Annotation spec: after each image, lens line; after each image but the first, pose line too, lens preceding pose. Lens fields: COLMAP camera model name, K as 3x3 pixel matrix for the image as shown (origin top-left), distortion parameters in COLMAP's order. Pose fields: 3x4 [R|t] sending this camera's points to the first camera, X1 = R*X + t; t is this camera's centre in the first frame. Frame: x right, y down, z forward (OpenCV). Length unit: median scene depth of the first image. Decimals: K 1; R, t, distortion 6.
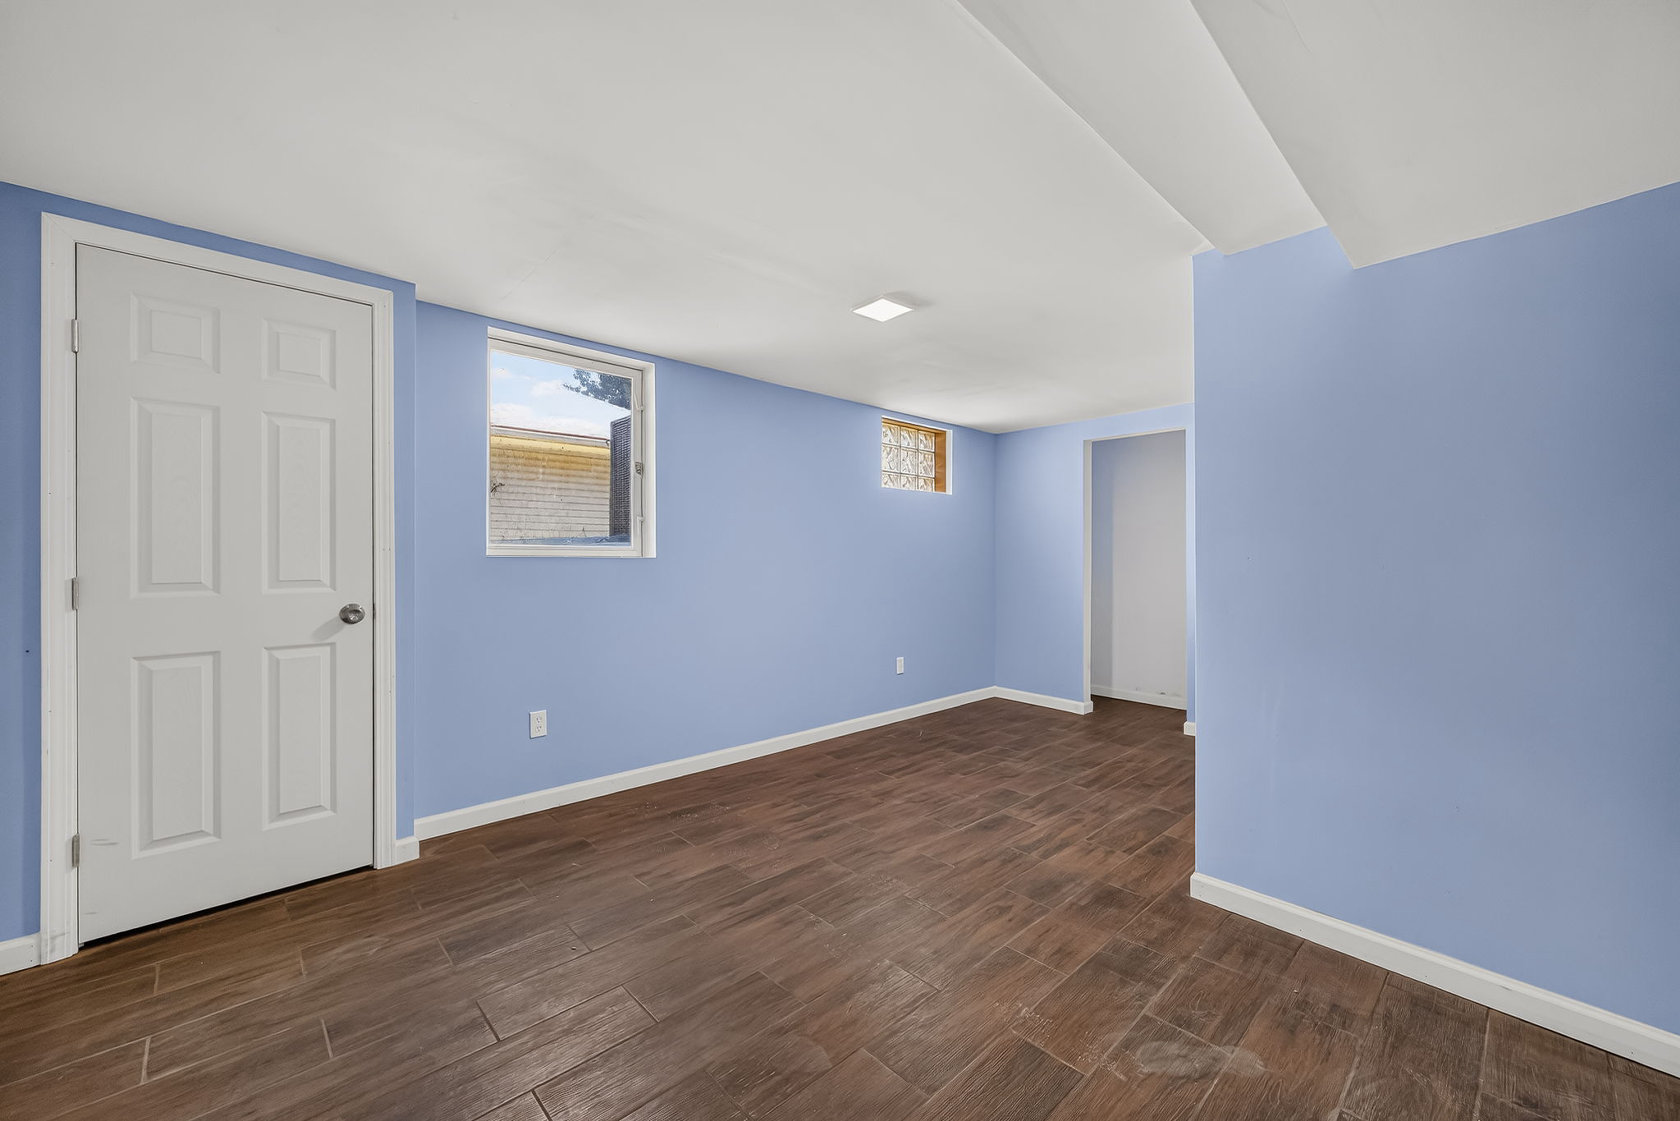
lens RADIAL K [[655.9, 0, 837.3], [0, 655.9, 564.3], [0, 0, 1]] dist [0.007494, -0.001479]
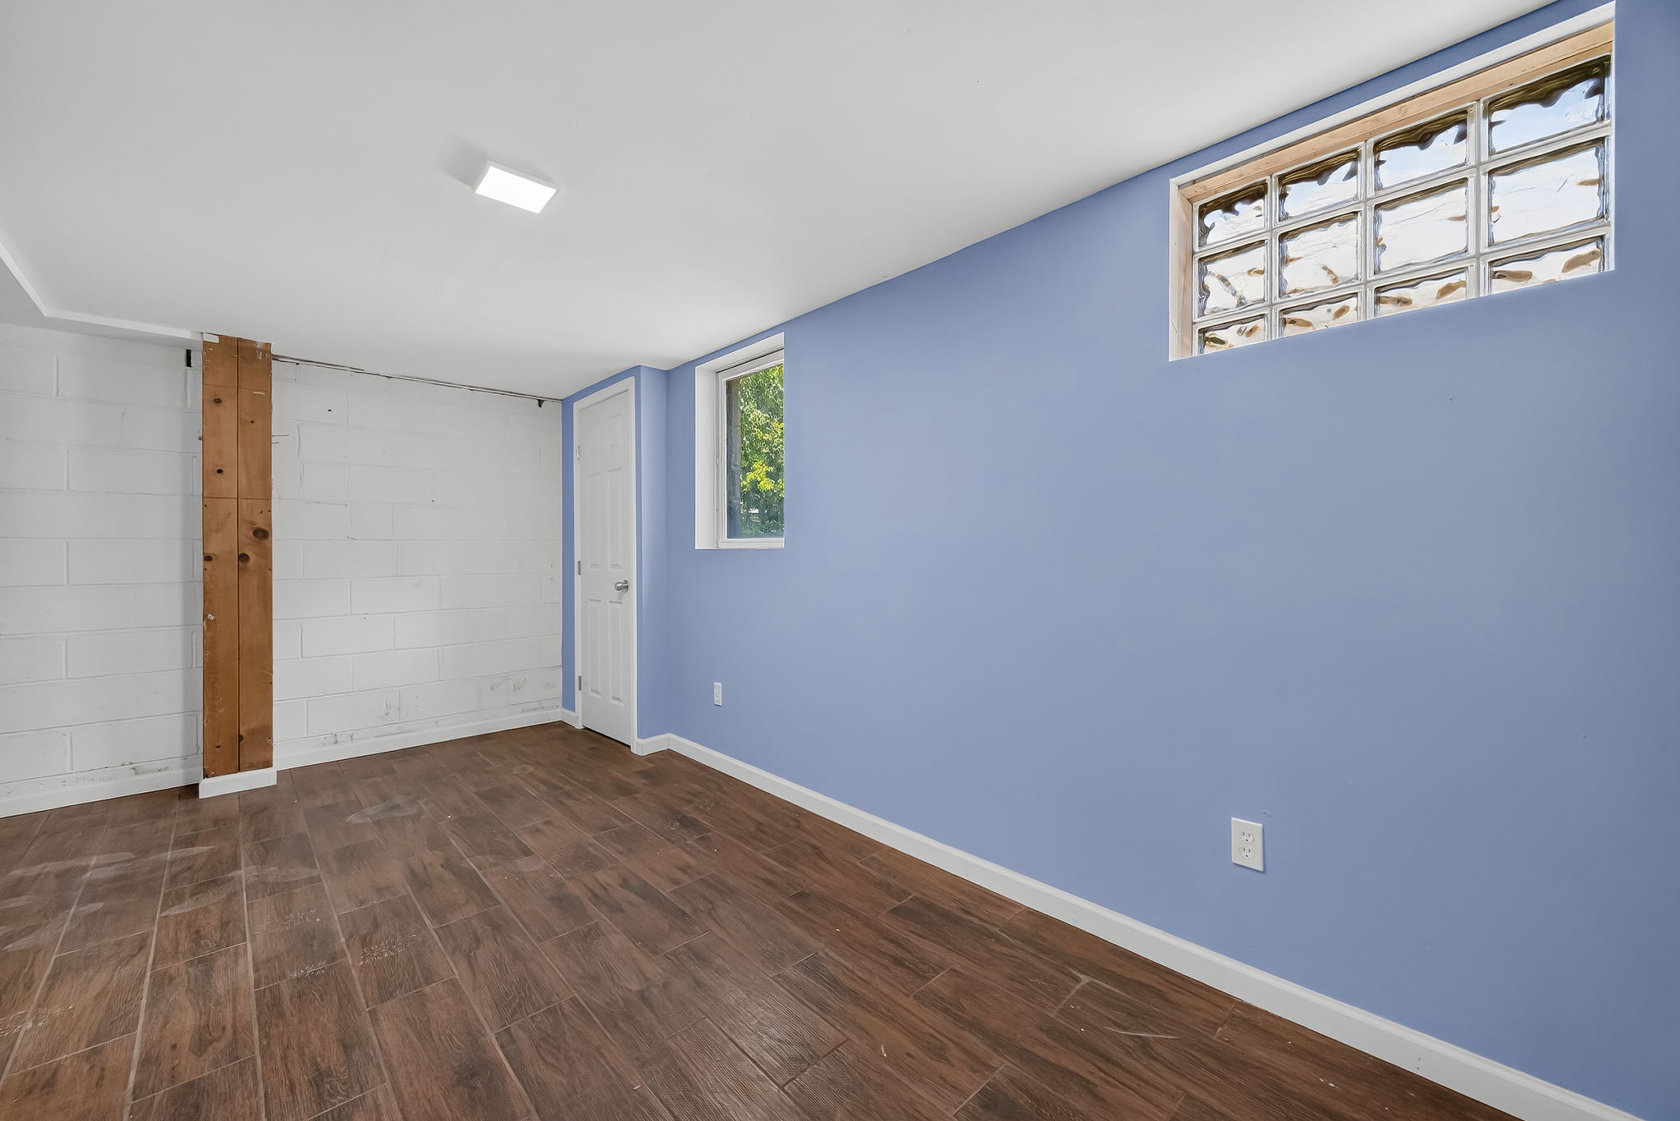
lens RADIAL K [[655.9, 0, 837.2], [0, 655.9, 553.7], [0, 0, 1]] dist [0.007494, -0.001479]
pose [[0.006445, 0.002581, -0.999976, 0.747466], [0.002094, 0.999994, 0.002595, -0.004904], [0.999977, -0.002111, 0.006439, 1.294845]]
